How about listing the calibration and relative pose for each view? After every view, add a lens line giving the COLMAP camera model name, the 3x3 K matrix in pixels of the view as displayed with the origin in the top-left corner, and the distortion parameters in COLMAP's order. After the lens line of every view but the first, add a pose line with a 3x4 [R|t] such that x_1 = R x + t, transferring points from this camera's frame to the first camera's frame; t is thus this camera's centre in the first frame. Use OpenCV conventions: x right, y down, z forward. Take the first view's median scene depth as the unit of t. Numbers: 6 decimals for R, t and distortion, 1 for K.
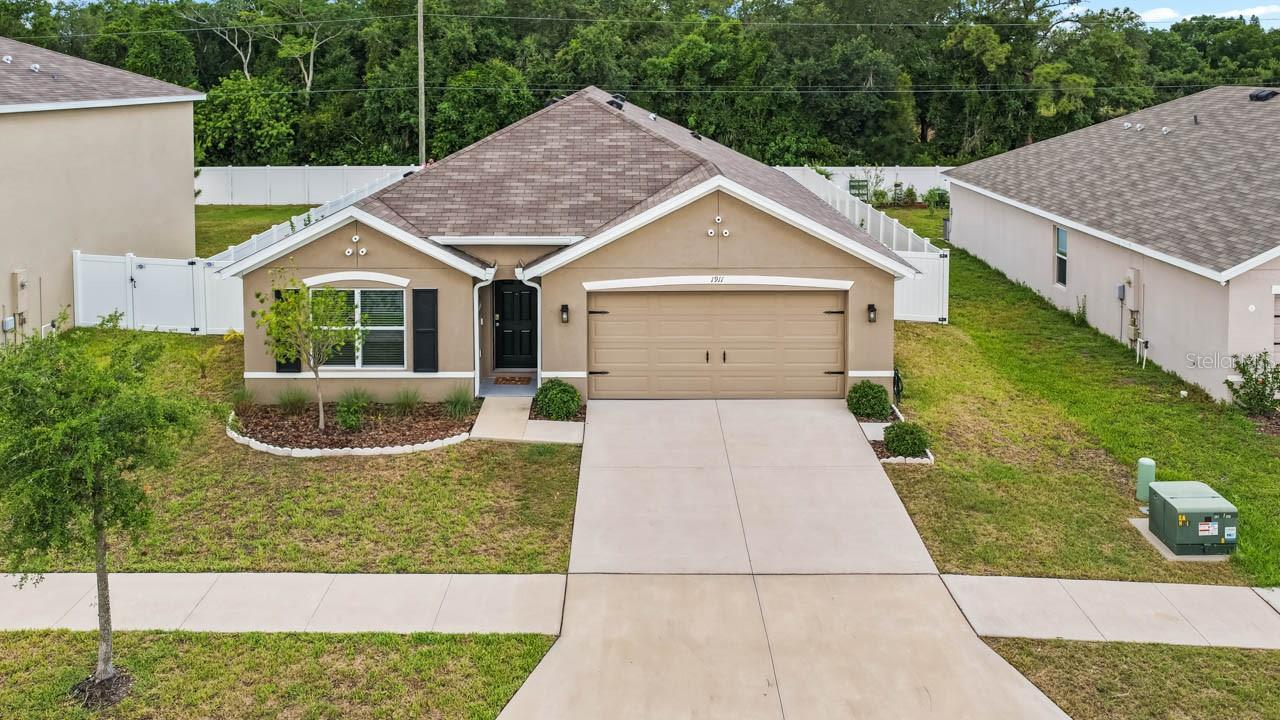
lens RADIAL K [[1339.5, 0, 635.1], [0, 1339.5, 149.0], [0, 0, 1]] dist [-0.003997, -0.009270]
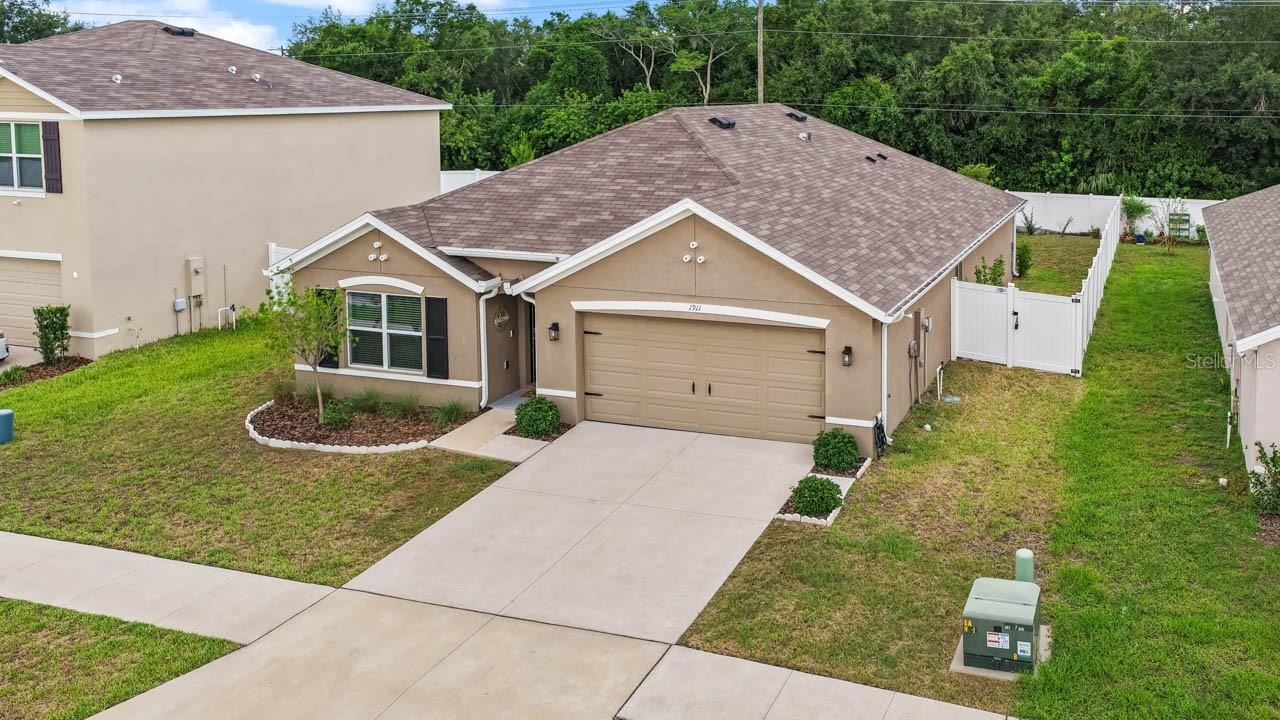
lens RADIAL K [[1327.7, 0, 834.1], [0, 1327.7, 182.5], [0, 0, 1]] dist [-0.011347, 0.006291]
pose [[0.946236, 0.038313, -0.321202, 0.452508], [-0.034137, 0.999244, 0.018624, -0.012832], [0.321672, -0.006658, 0.946828, 0.135694]]
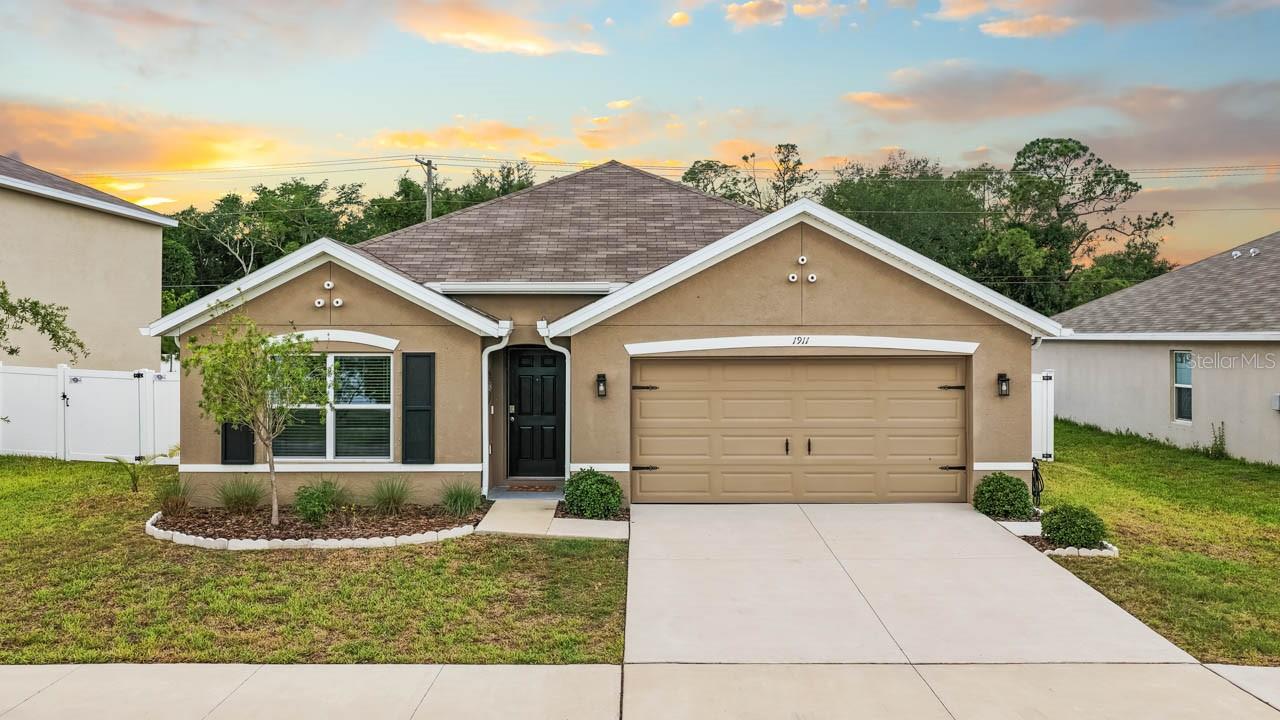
lens RADIAL K [[1234.1, 0, 640.0], [0, 1234.1, 360.0], [0, 0, 1]] dist [-0.003851, 0.026862]
pose [[0.999987, 0.001038, 0.005068, -0.033919], [-0.000636, 0.996910, -0.078552, 0.162813], [-0.005134, 0.078548, 0.996897, 0.296243]]
